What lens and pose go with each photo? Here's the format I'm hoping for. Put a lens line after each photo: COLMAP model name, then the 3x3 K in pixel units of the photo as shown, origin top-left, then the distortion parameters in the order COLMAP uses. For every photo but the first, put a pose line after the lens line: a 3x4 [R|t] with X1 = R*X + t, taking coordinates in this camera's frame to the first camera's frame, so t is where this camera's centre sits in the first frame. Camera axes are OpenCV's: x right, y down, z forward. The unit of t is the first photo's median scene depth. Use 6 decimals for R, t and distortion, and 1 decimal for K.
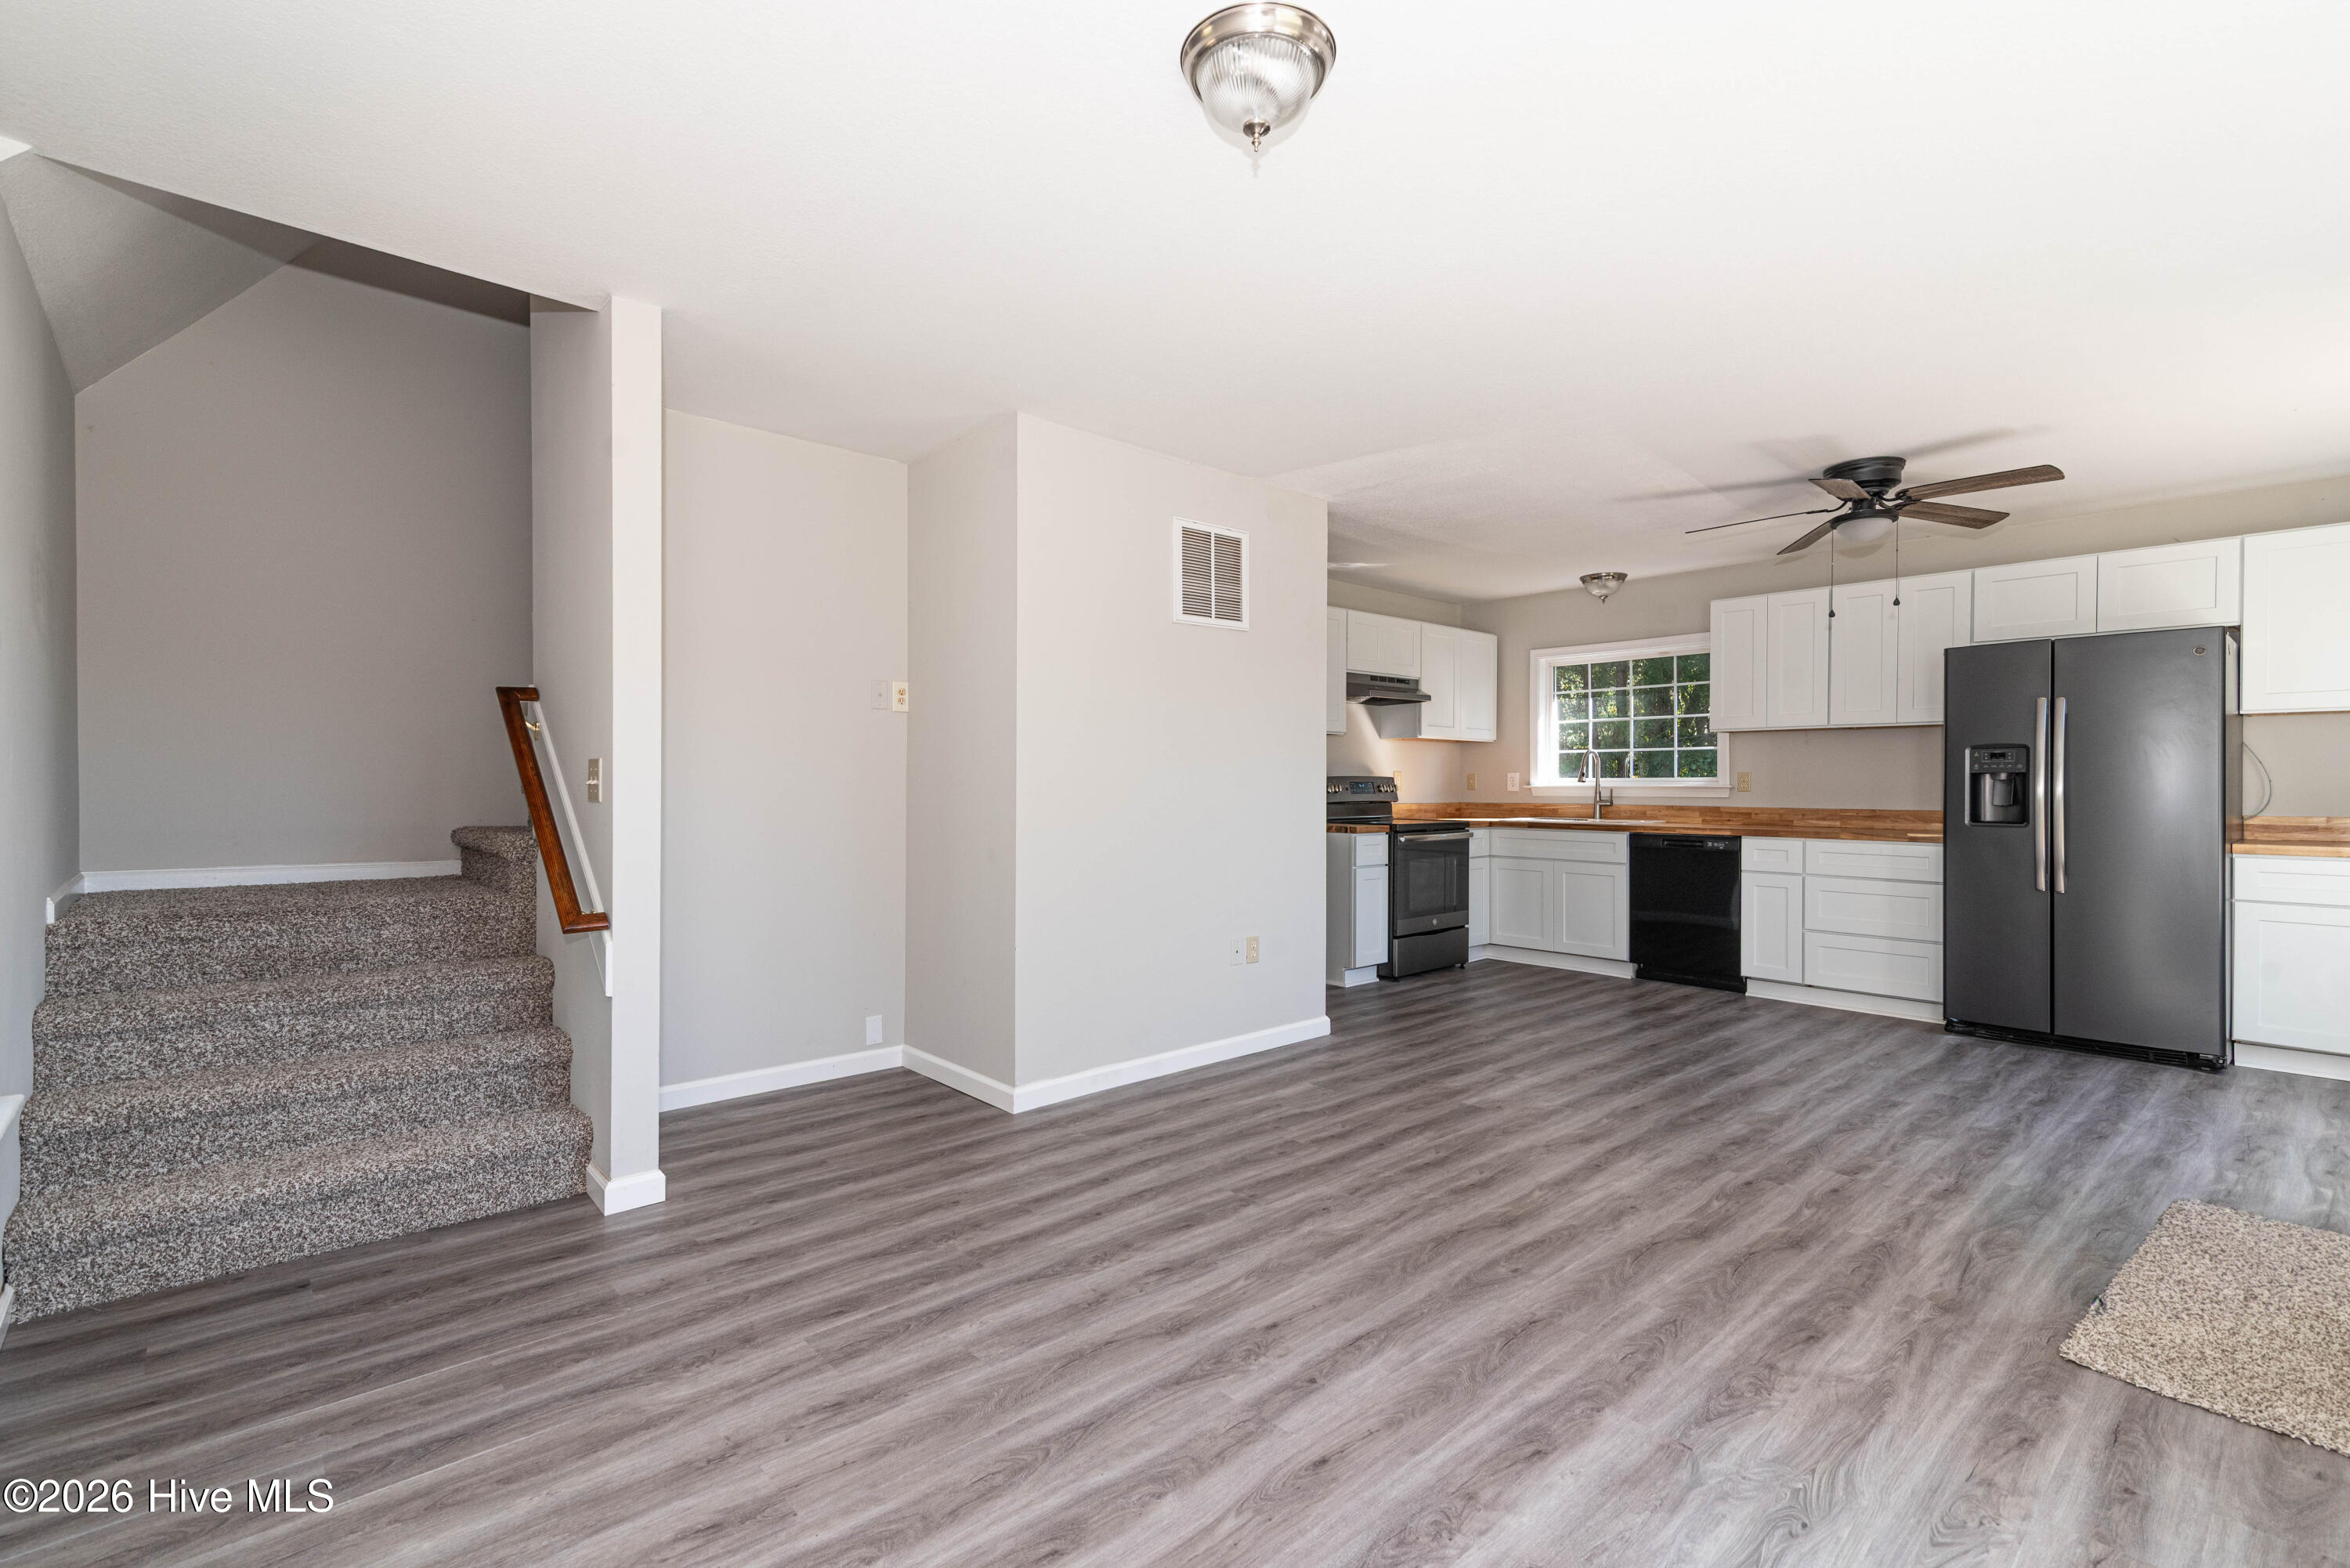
lens RADIAL K [[1076.5, 0, 1162.1], [0, 1076.5, 786.6], [0, 0, 1]] dist [0.016429, -0.001009]
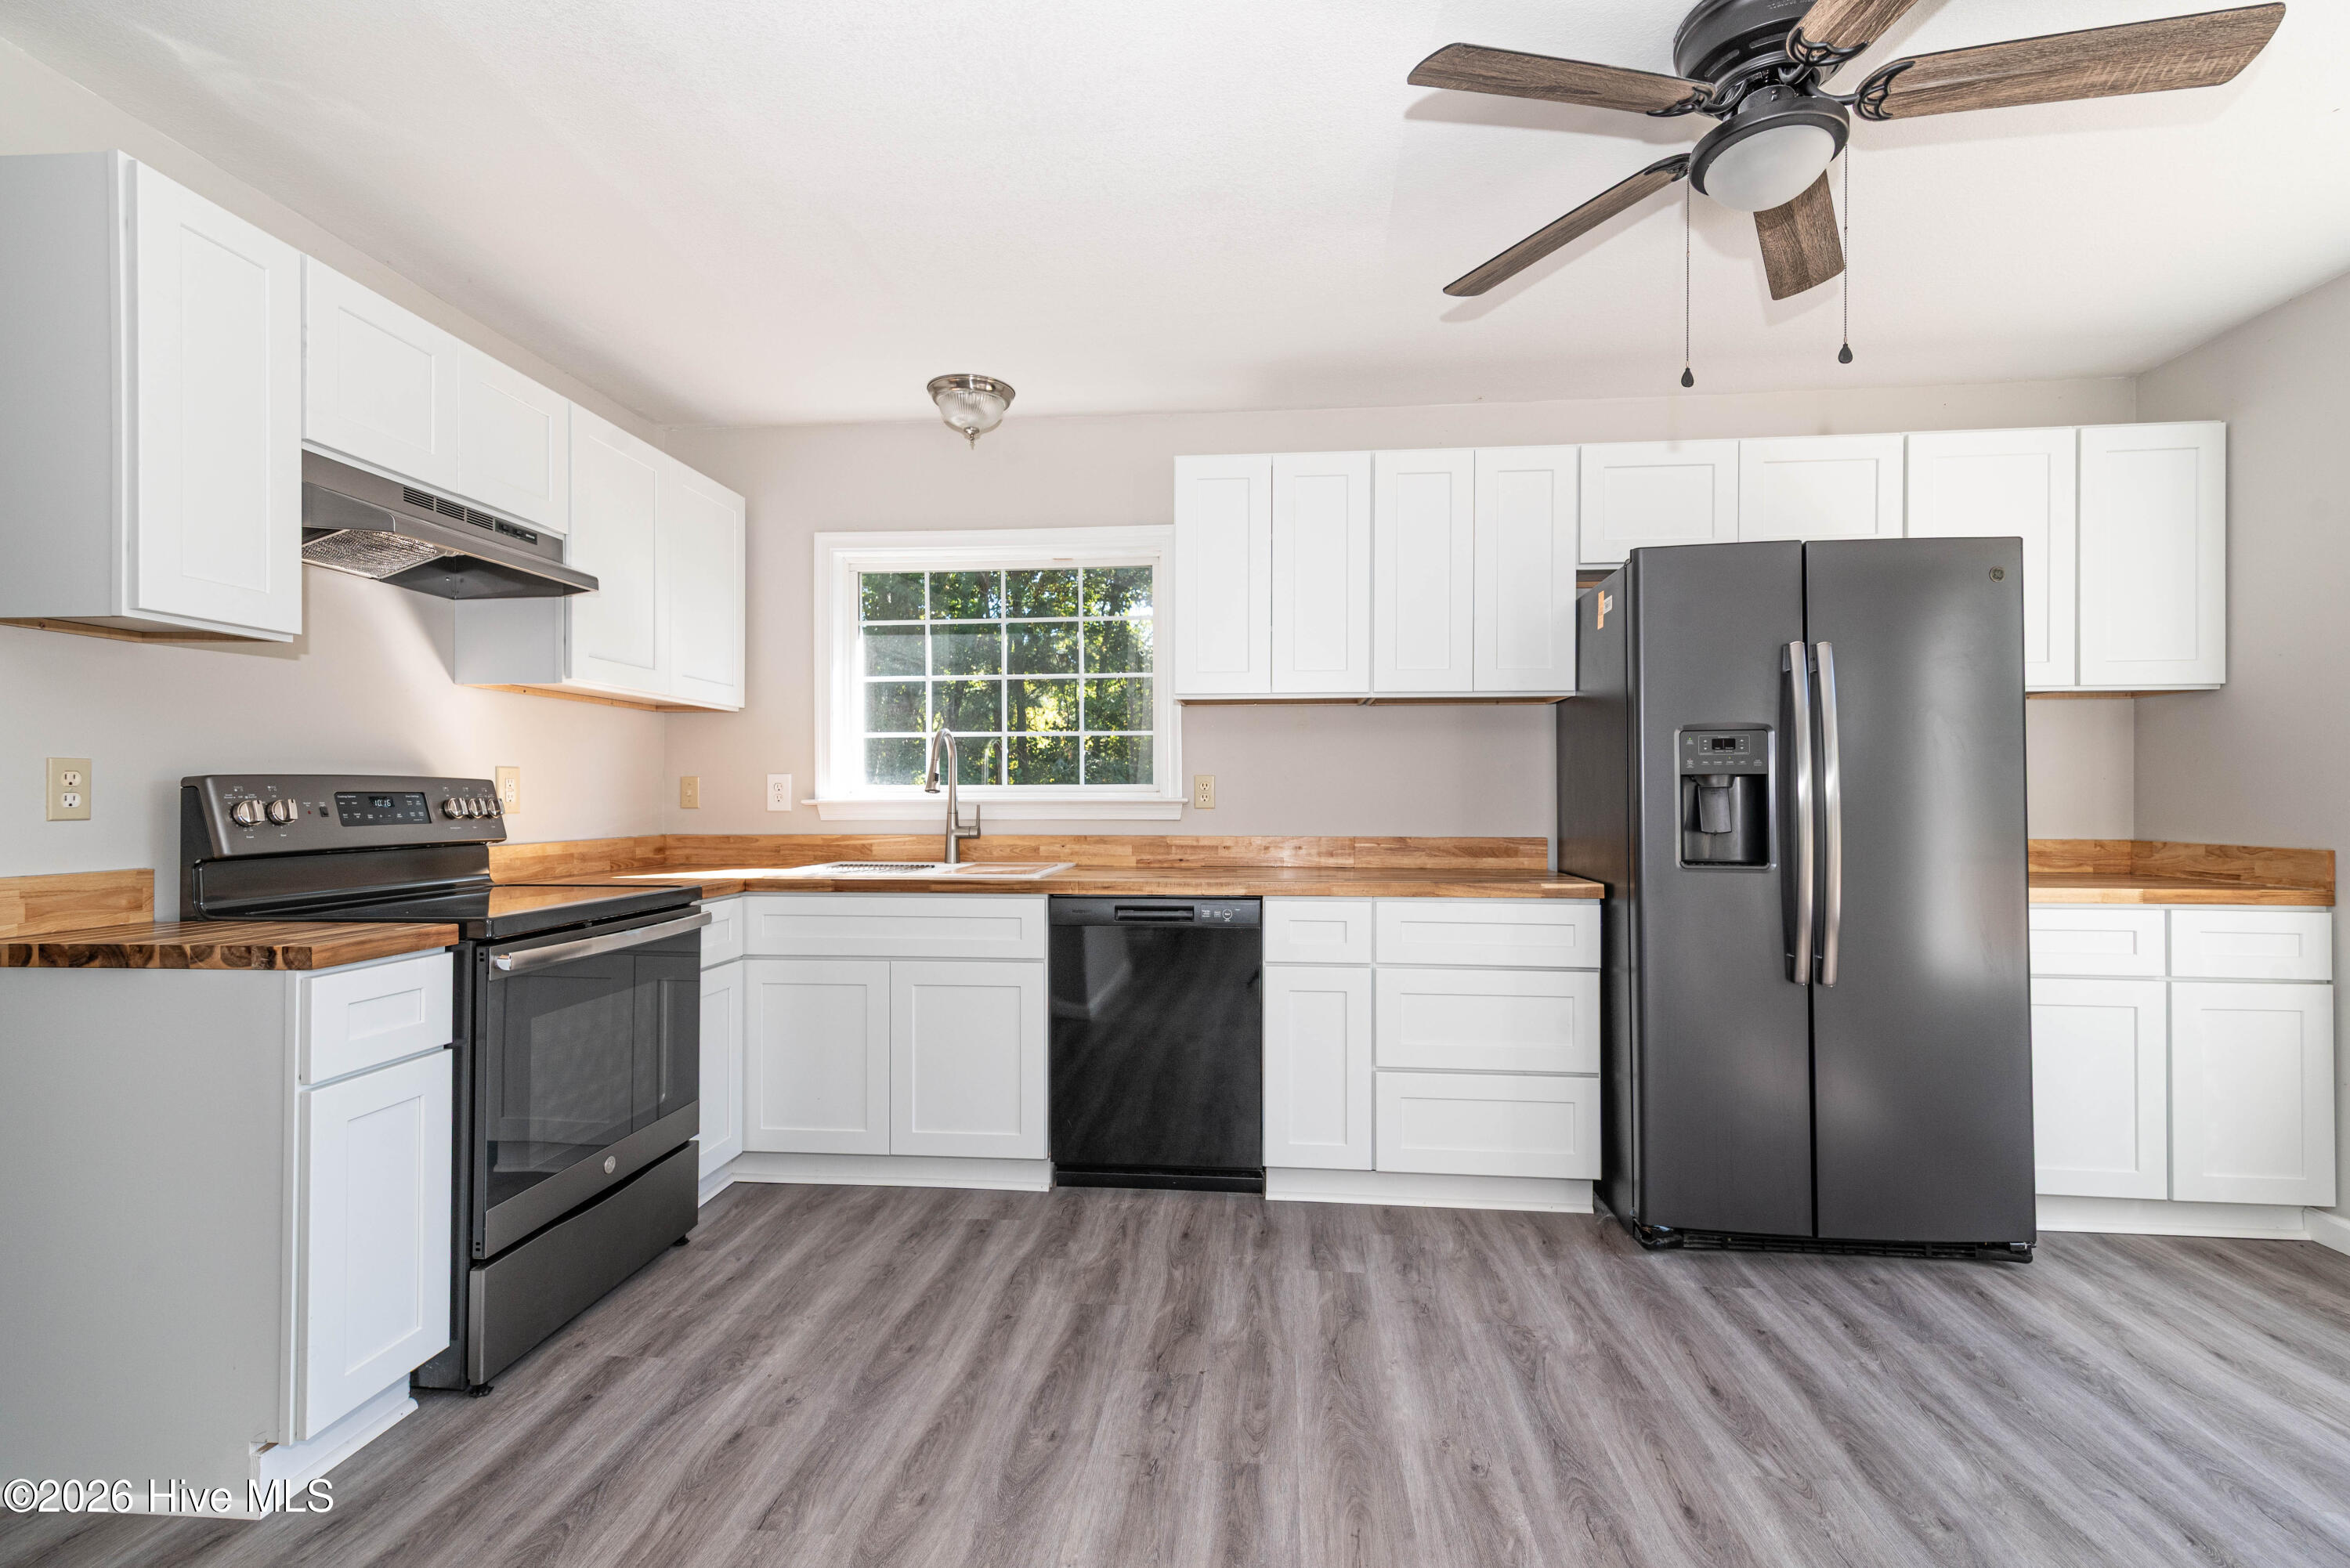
lens RADIAL K [[1076.5, 0, 1197.6], [0, 1076.5, 800.8], [0, 0, 1]] dist [0.016429, -0.001009]
pose [[0.729038, -0.005126, 0.684454, 0.139744], [0.004034, 0.999987, 0.003192, -0.001514], [-0.684461, 0.000435, 0.729049, 0.566673]]
